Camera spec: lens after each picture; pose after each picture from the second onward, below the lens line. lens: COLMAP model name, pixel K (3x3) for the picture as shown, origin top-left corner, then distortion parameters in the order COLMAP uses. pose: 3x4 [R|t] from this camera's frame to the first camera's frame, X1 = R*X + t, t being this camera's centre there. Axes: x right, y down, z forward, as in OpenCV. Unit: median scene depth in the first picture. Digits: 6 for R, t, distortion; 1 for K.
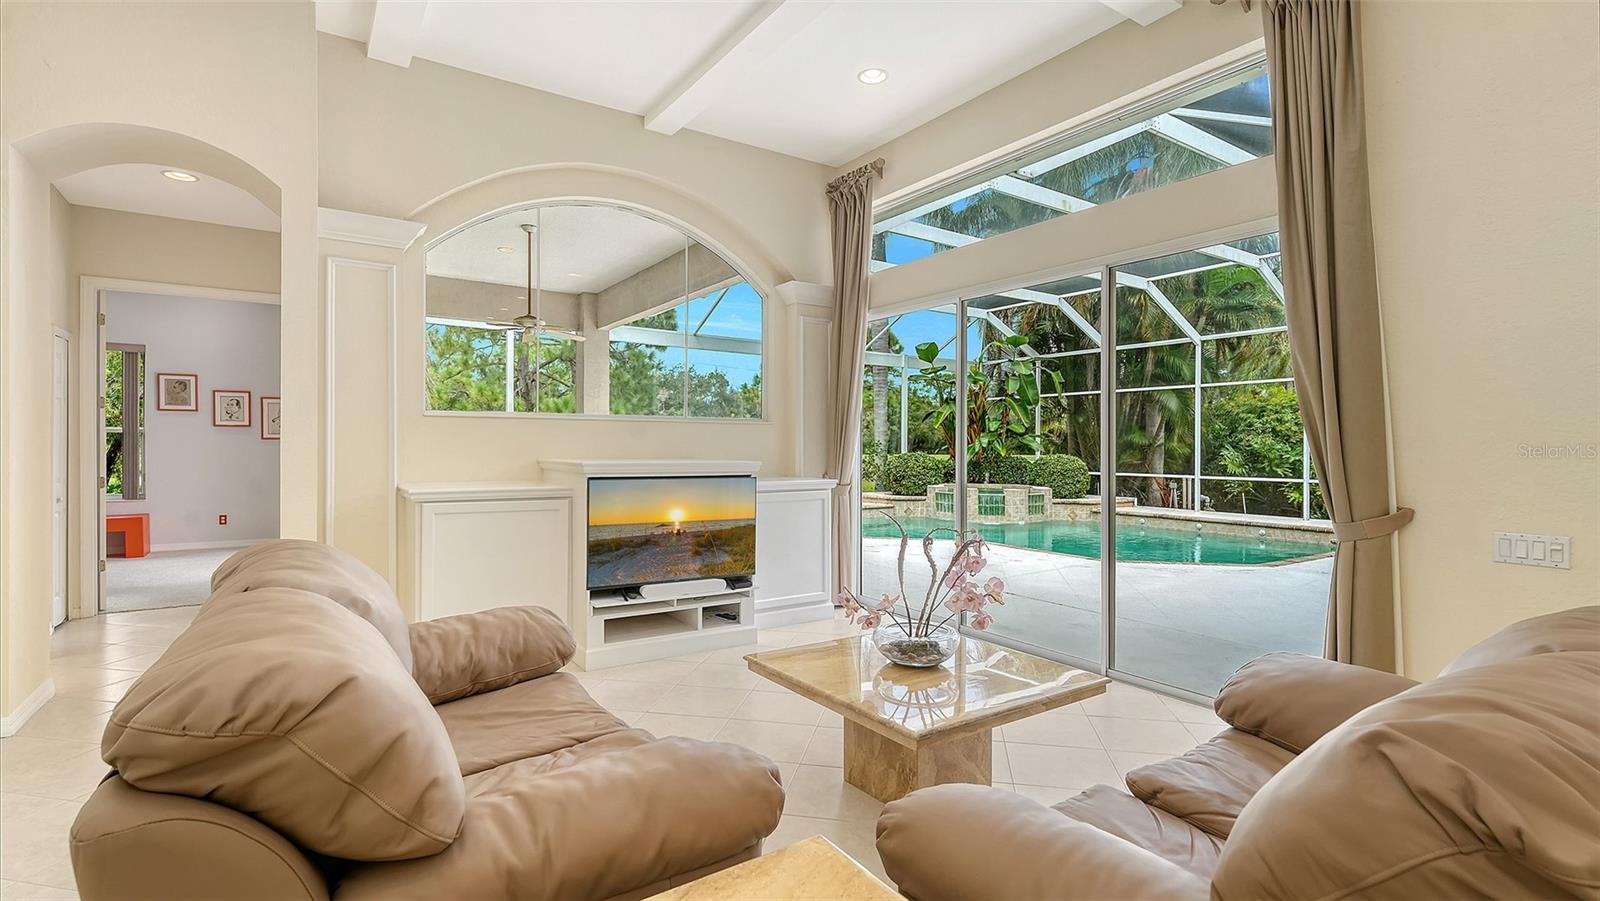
lens RADIAL K [[741.9, 0, 799.6], [0, 741.9, 452.5], [0, 0, 1]] dist [0.000328, 0.000058]
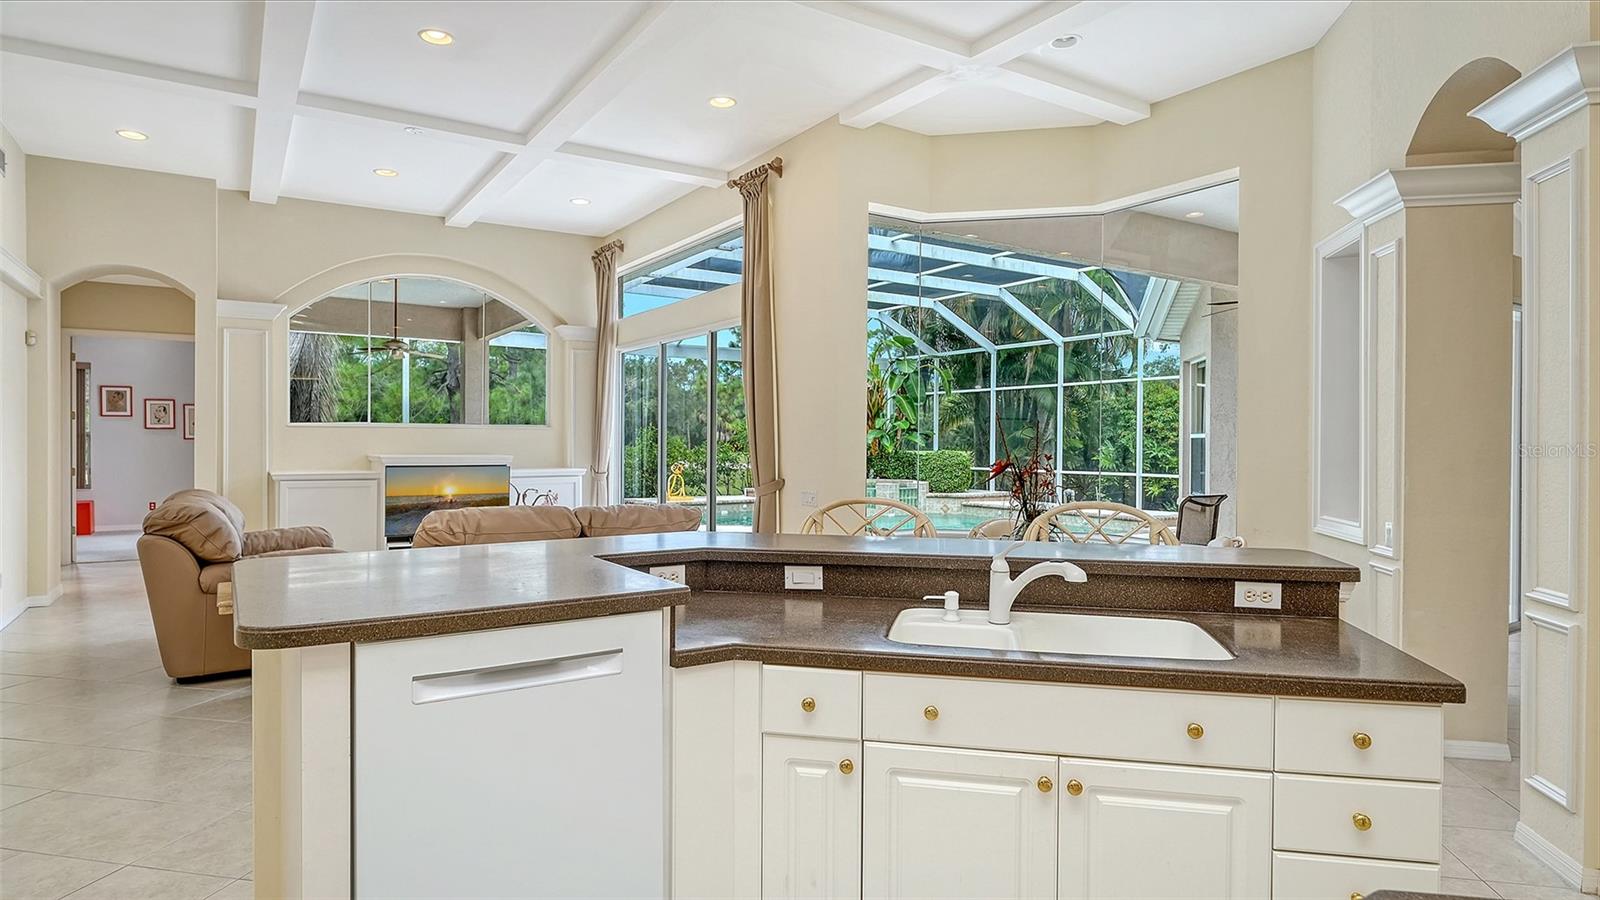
lens RADIAL K [[884.6, 0, 800.4], [0, 884.6, 445.1], [0, 0, 1]] dist [-0.004891, -0.000688]
pose [[0.999841, -0.002613, -0.017637, 0.272068], [0.002537, 0.999987, -0.004354, 0.000049], [0.017648, 0.004309, 0.999835, -0.374387]]
